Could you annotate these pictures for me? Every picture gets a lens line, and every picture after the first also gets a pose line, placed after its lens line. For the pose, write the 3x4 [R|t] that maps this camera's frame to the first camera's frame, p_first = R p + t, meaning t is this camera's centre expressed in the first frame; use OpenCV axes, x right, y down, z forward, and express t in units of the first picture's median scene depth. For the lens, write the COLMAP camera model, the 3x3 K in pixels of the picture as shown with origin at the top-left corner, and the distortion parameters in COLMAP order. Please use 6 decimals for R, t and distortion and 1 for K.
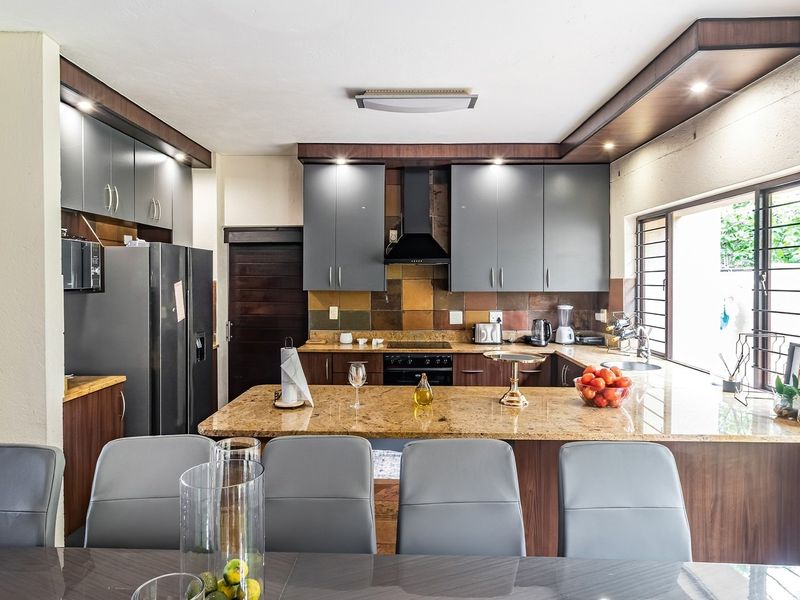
lens RADIAL K [[530.2, 0, 399.8], [0, 530.2, 286.4], [0, 0, 1]] dist [-0.000741, 0.000071]
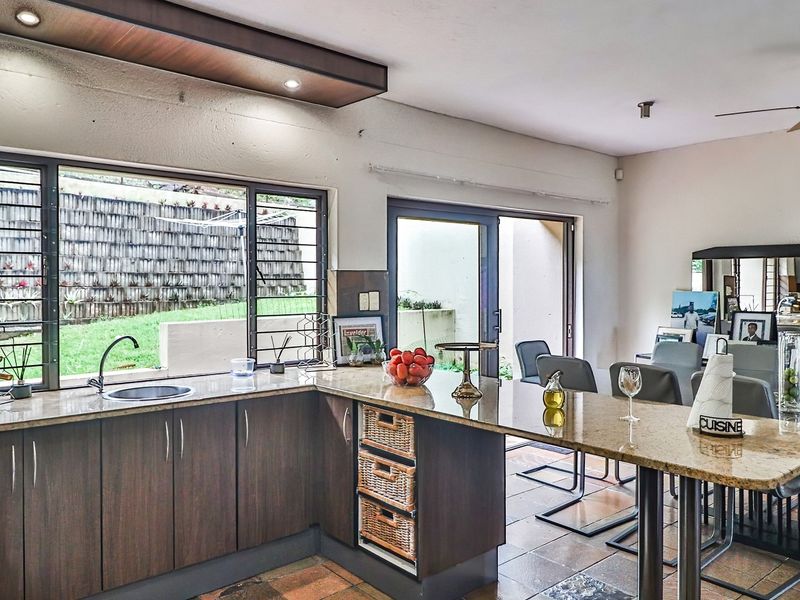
lens RADIAL K [[624.5, 0, 400.0], [0, 624.5, 300.0], [0, 0, 1]] dist [-0.004289, -0.001679]
pose [[-0.667484, -0.019073, 0.744380, -0.297134], [0.008666, 0.999405, 0.033378, 0.005560], [-0.744574, 0.028730, -0.666922, 0.981256]]
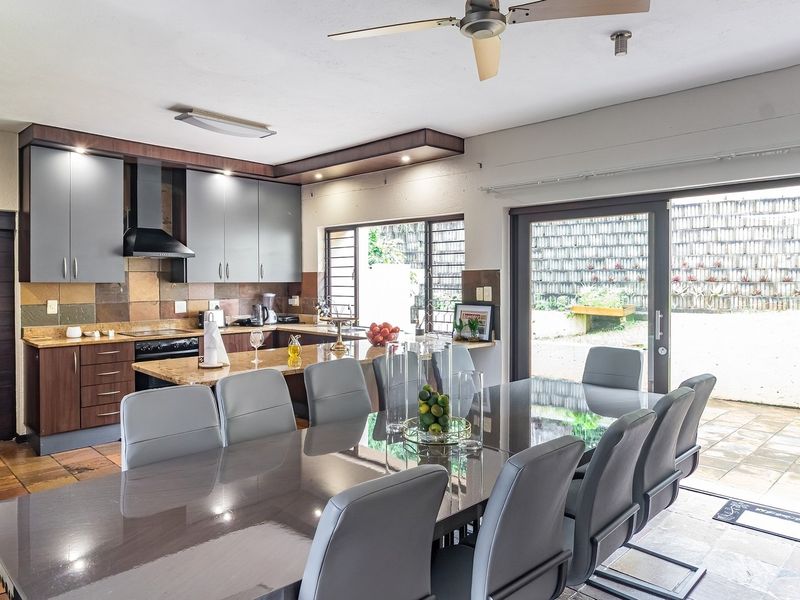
lens RADIAL K [[552.2, 0, 385.8], [0, 552.2, 297.2], [0, 0, 1]] dist [0.003362, 0.001828]
pose [[0.695111, -0.024289, 0.718492, -0.455113], [0.010228, 0.999662, 0.023899, 0.016673], [-0.718830, -0.009263, 0.695125, -0.115466]]
